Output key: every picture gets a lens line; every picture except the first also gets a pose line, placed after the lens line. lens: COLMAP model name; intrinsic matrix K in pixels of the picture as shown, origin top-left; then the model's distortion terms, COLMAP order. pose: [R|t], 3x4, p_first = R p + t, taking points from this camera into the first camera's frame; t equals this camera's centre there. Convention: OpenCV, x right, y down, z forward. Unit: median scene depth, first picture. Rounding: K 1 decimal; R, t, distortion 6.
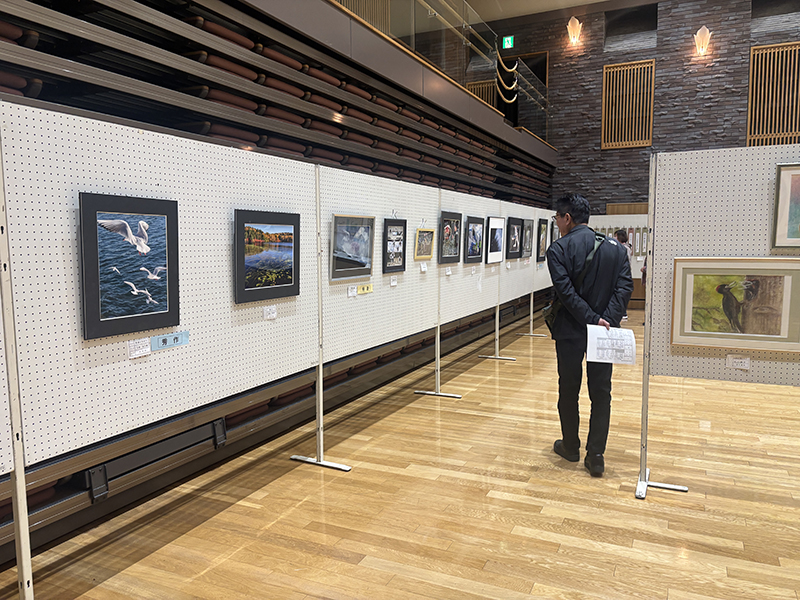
lens RADIAL K [[611.5, 0, 411.5], [0, 611.5, 315.7], [0, 0, 1]] dist [0.047121, -0.054017]
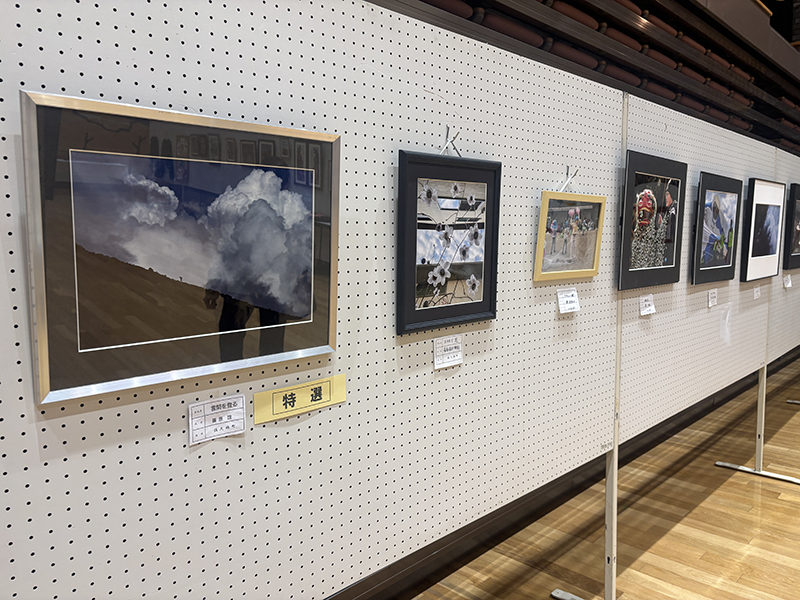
lens RADIAL K [[611.5, 0, 399.3], [0, 611.5, 307.4], [0, 0, 1]] dist [0.047121, -0.054017]
pose [[0.939587, 0.021922, -0.341607, 0.069476], [-0.027775, 0.999539, -0.012253, -0.094898], [0.341181, 0.021001, 0.939763, 0.858882]]
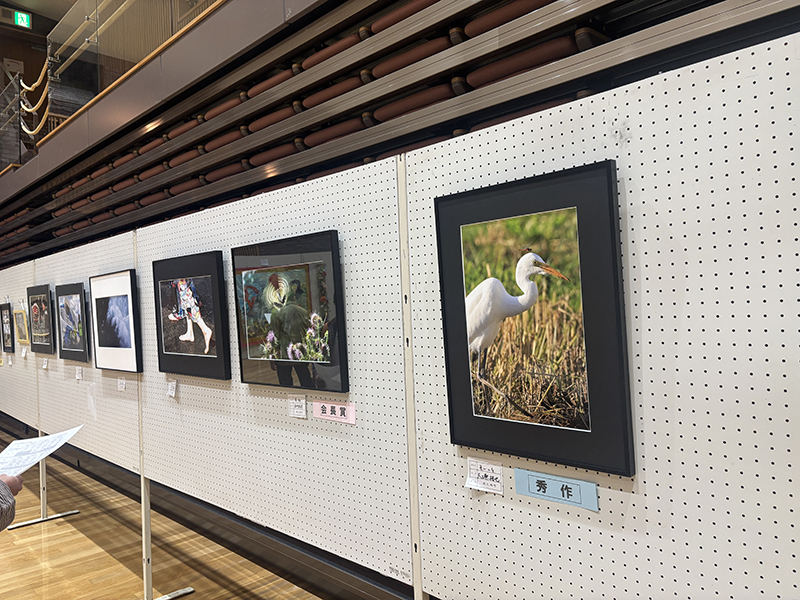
lens RADIAL K [[611.5, 0, 396.5], [0, 611.5, 304.6], [0, 0, 1]] dist [0.047121, -0.054017]
pose [[-0.376003, 0.010907, -0.926554, 0.903496], [-0.082940, 0.995521, 0.045377, -0.324927], [0.922899, 0.093910, -0.373414, 2.535574]]
